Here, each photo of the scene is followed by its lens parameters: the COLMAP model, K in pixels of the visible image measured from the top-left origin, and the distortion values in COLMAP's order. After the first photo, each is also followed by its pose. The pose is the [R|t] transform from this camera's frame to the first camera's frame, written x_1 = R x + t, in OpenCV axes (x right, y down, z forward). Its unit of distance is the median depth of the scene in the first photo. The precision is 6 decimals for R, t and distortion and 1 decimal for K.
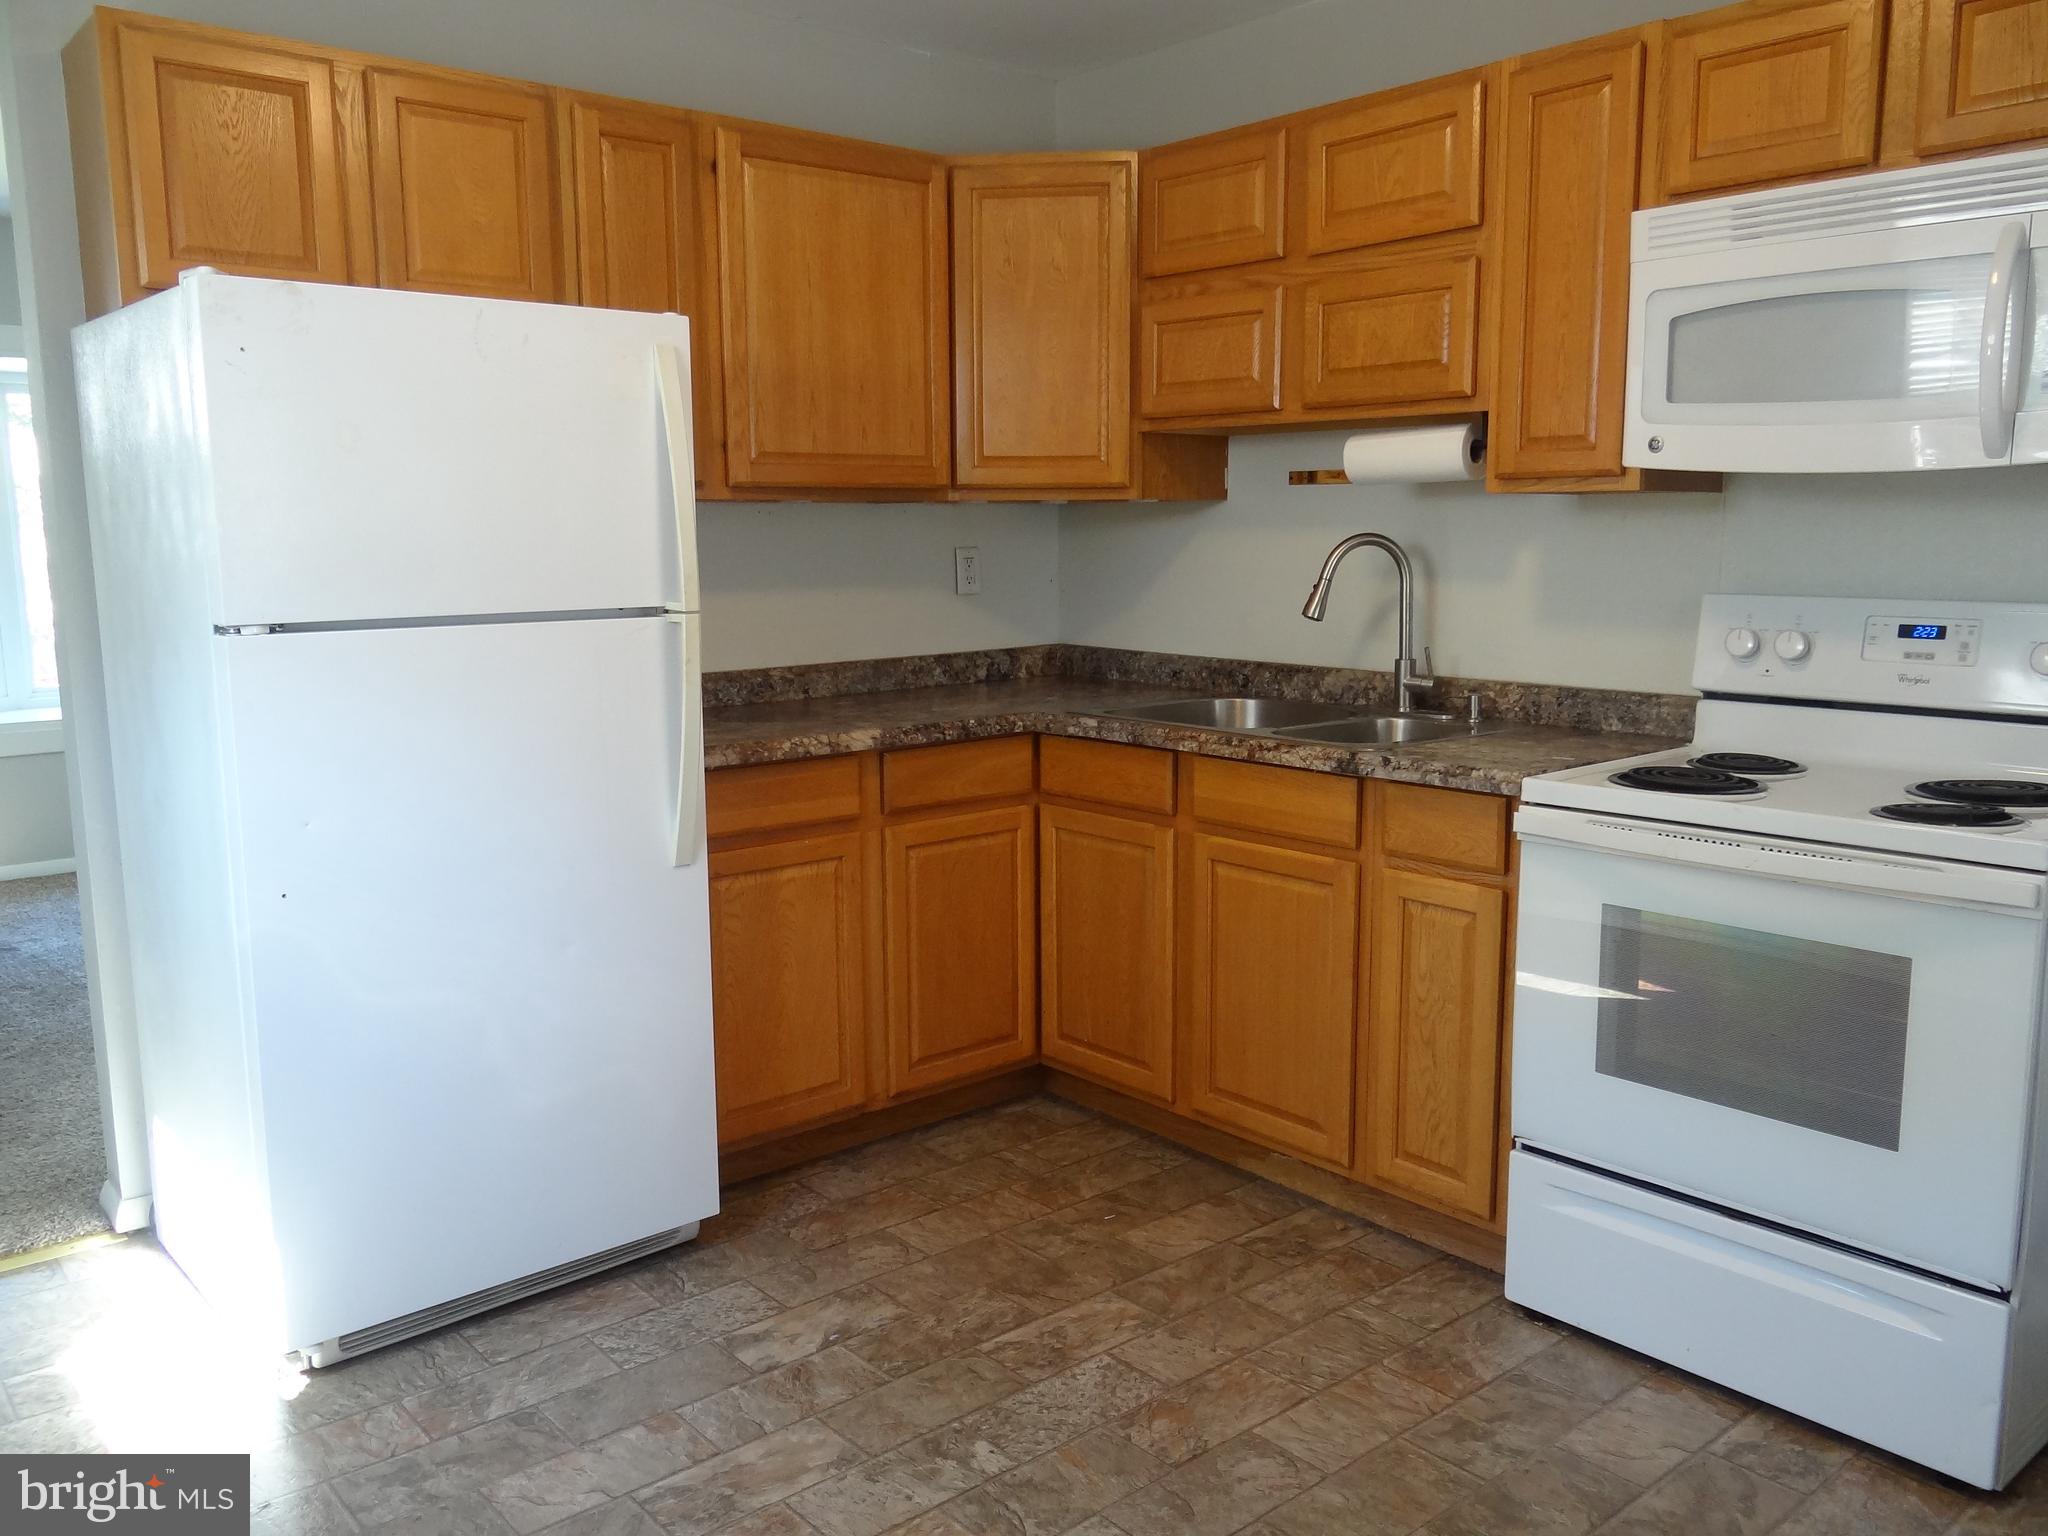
lens RADIAL K [[1613.9, 0, 1024.0], [0, 1613.9, 768.0], [0, 0, 1]] dist [0.003196, -0.000578]
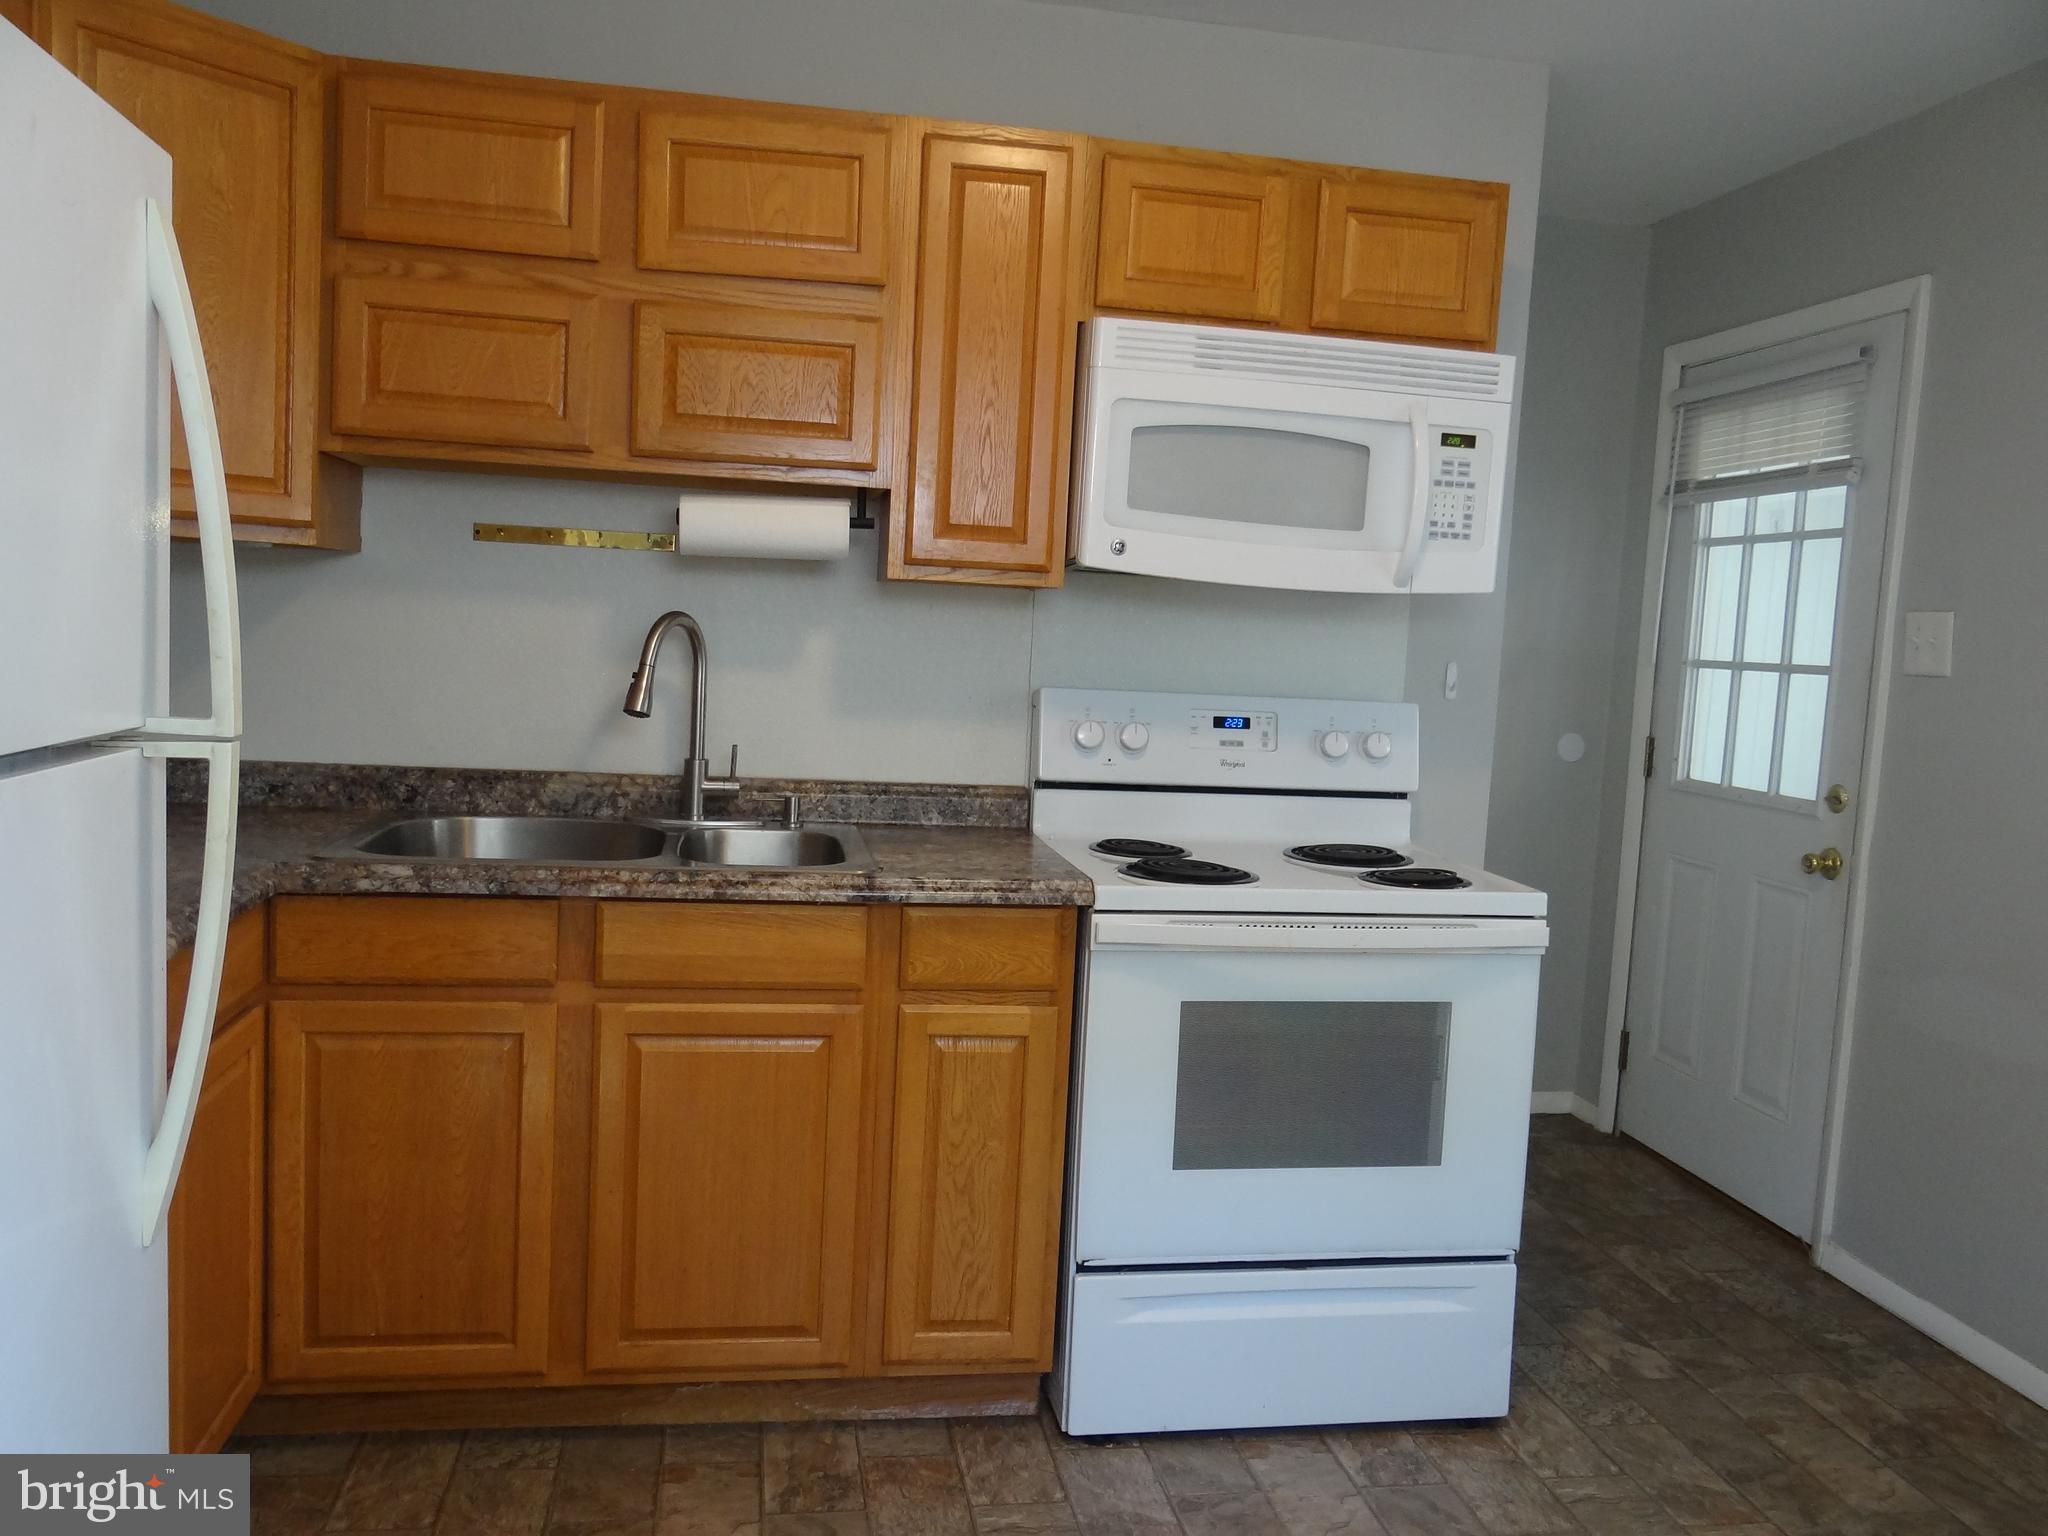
lens RADIAL K [[1613.9, 0, 1024.0], [0, 1613.9, 768.0], [0, 0, 1]] dist [0.003196, -0.000578]
pose [[0.516847, -0.048139, 0.854723, -0.469299], [0.075147, 0.997115, 0.010718, -0.068202], [-0.852773, 0.058690, 0.518974, 0.473282]]
